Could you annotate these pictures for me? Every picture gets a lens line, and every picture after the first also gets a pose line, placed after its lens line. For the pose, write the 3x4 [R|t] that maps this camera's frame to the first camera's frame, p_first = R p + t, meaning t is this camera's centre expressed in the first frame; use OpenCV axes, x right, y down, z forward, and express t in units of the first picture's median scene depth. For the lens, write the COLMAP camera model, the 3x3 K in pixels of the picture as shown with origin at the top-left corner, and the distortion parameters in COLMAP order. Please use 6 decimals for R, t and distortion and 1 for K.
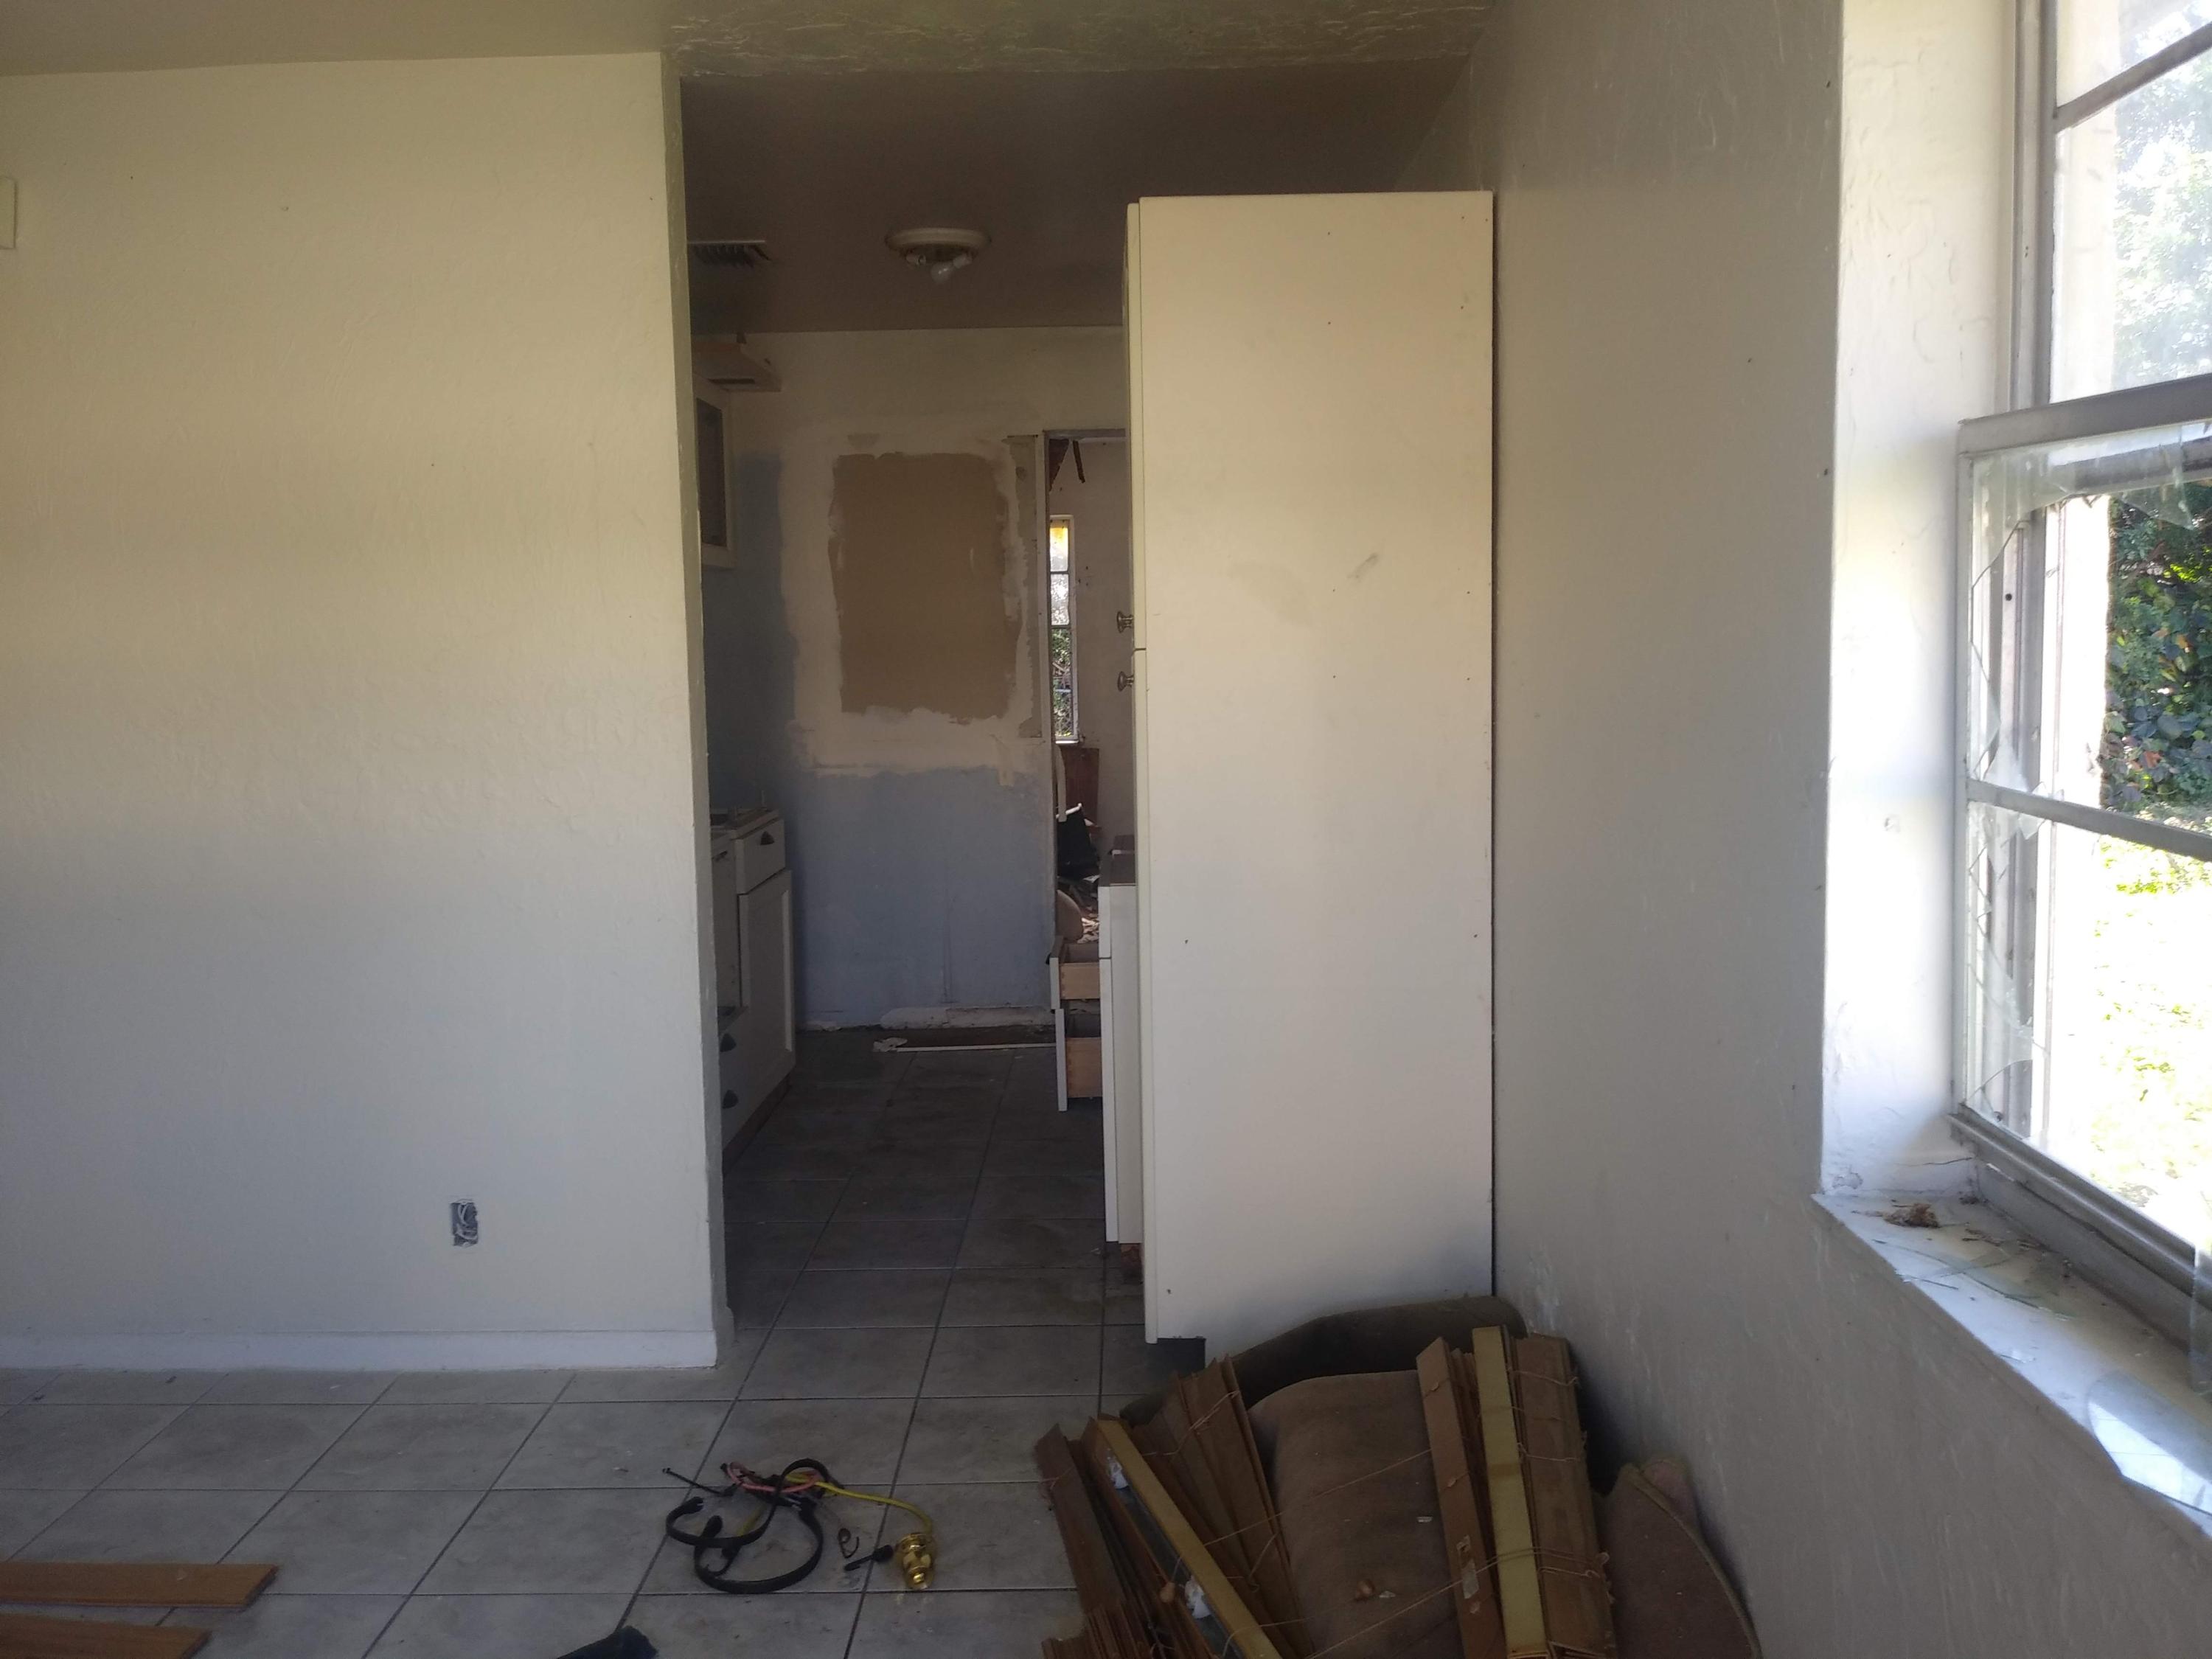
lens RADIAL K [[1782.0, 0, 1106.1], [0, 1782.0, 825.2], [0, 0, 1]] dist [-0.028822, -0.002908]
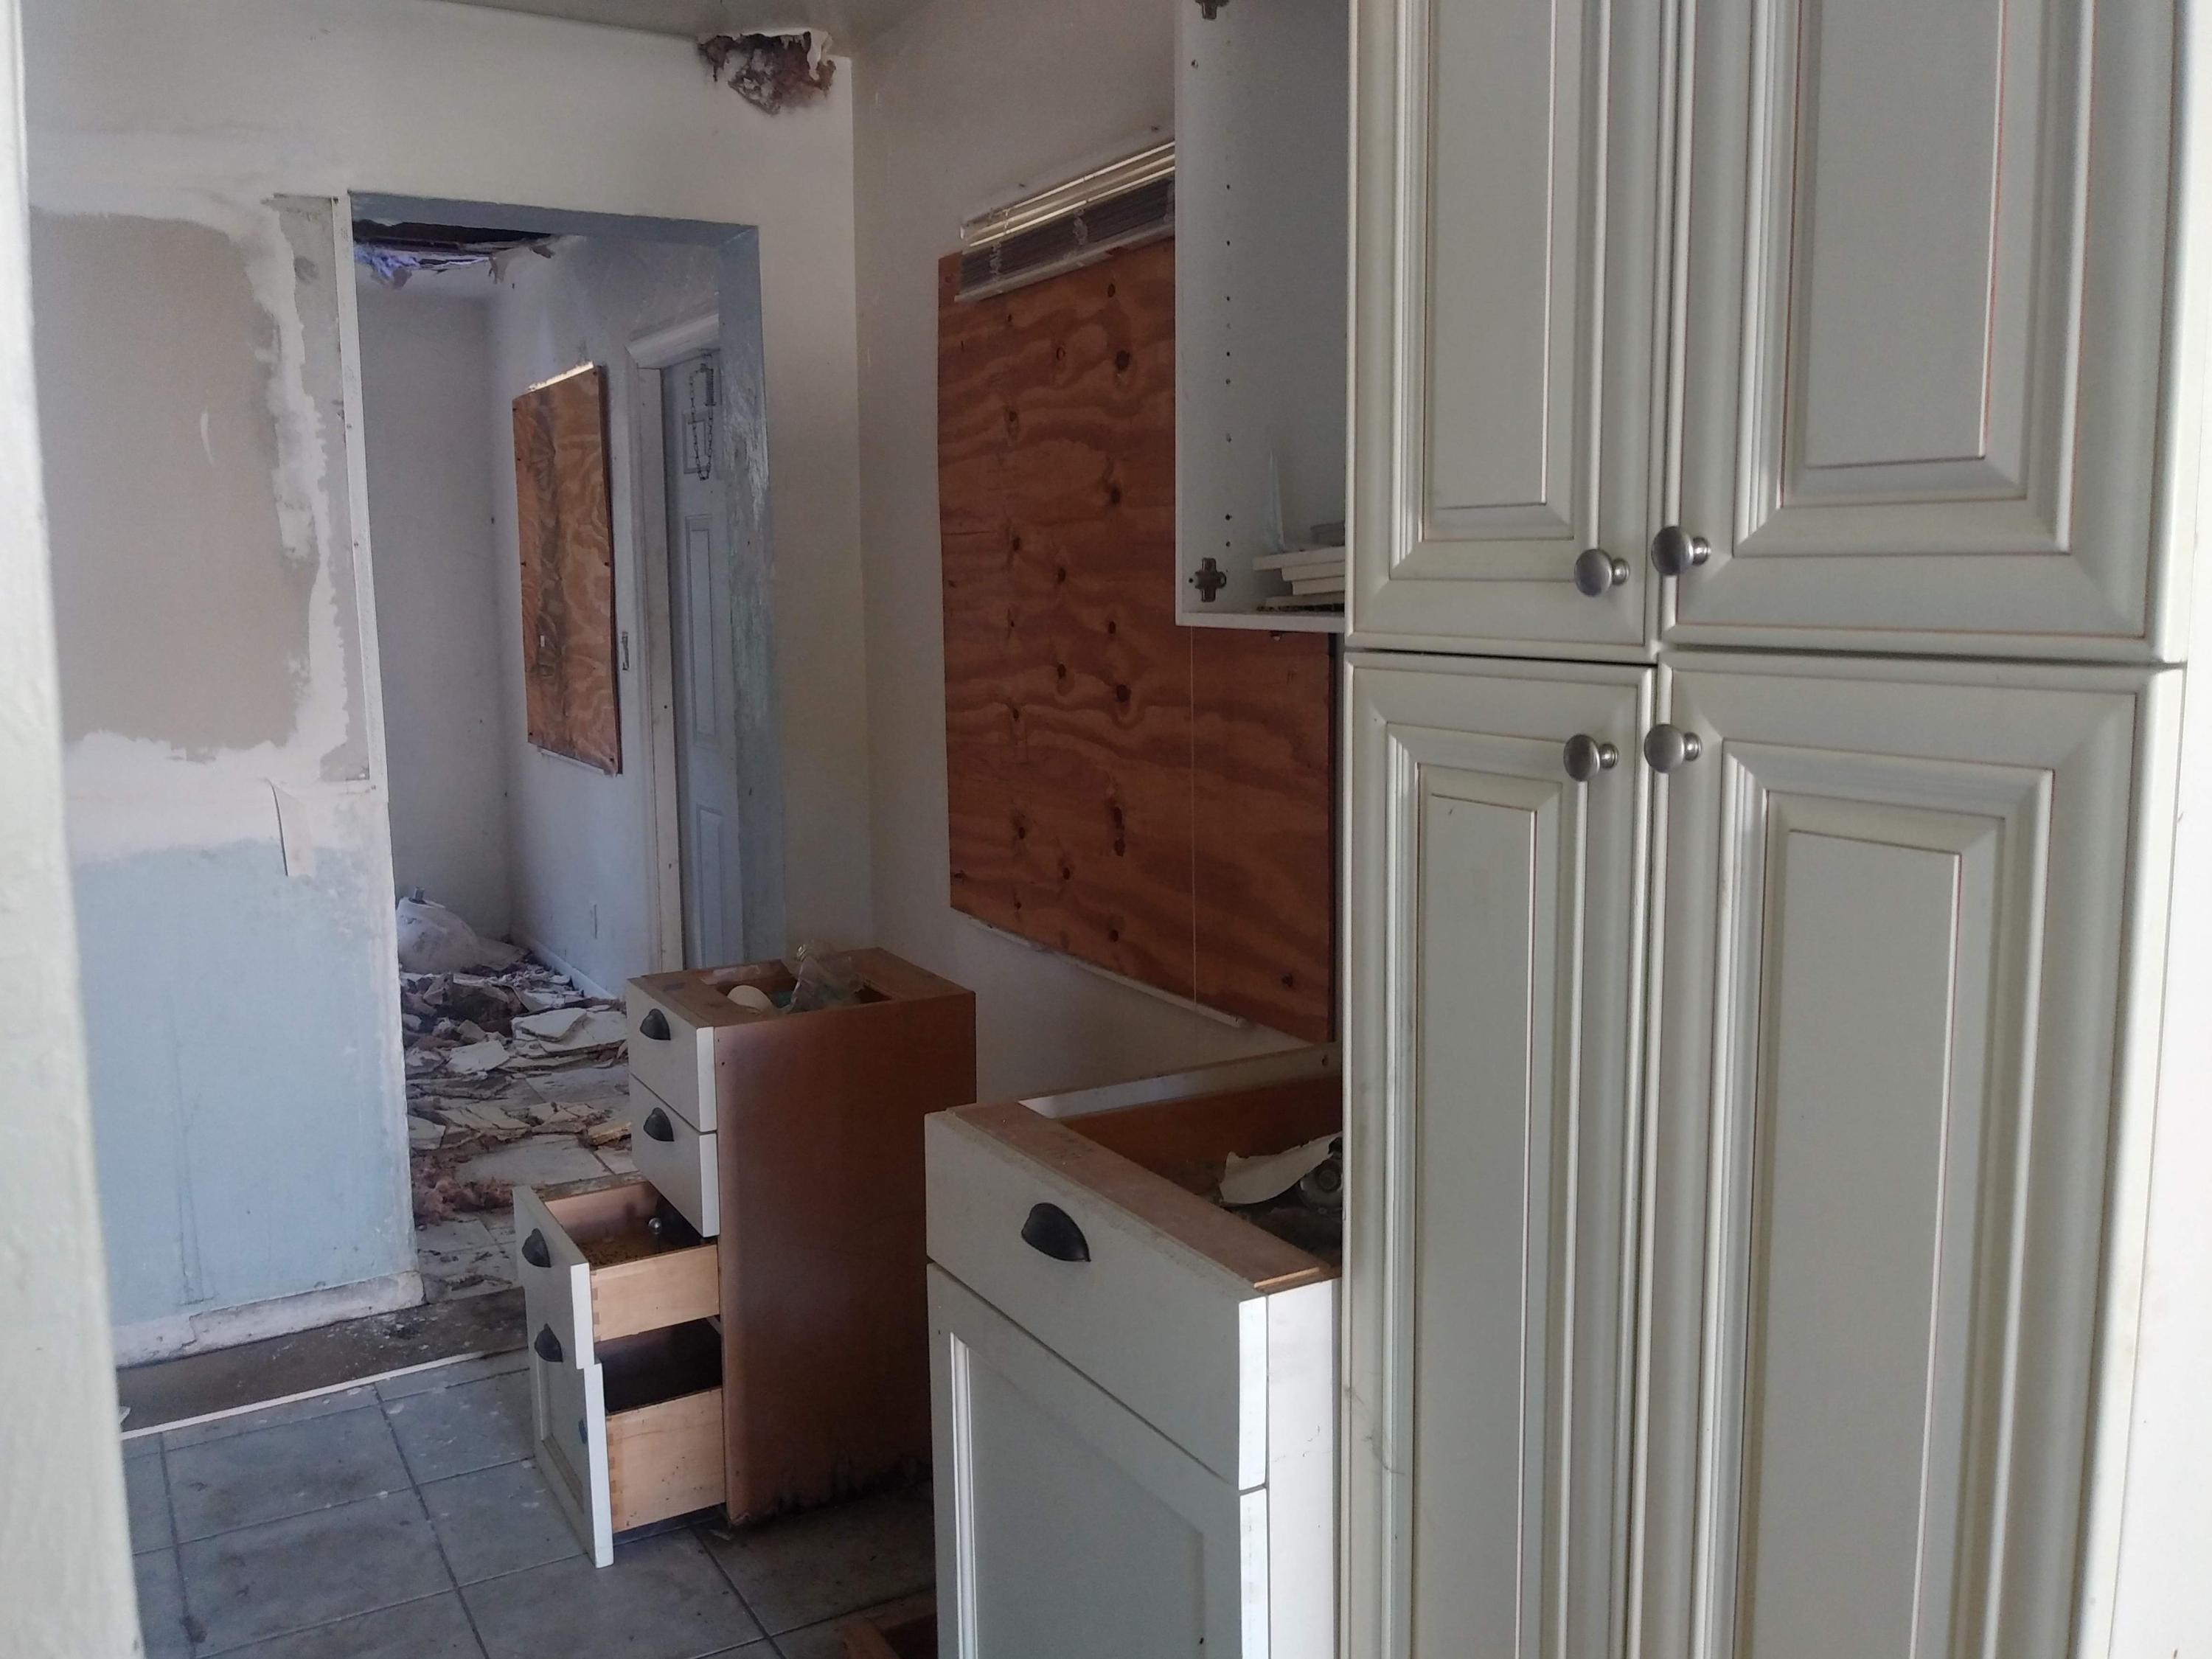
lens RADIAL K [[1782.0, 0, 1107.7], [0, 1782.0, 826.6], [0, 0, 1]] dist [-0.028822, -0.002908]
pose [[0.850415, -0.059502, 0.522736, -0.126586], [0.050752, 0.998228, 0.031059, -0.041186], [-0.523658, 0.000117, 0.851929, 0.442901]]
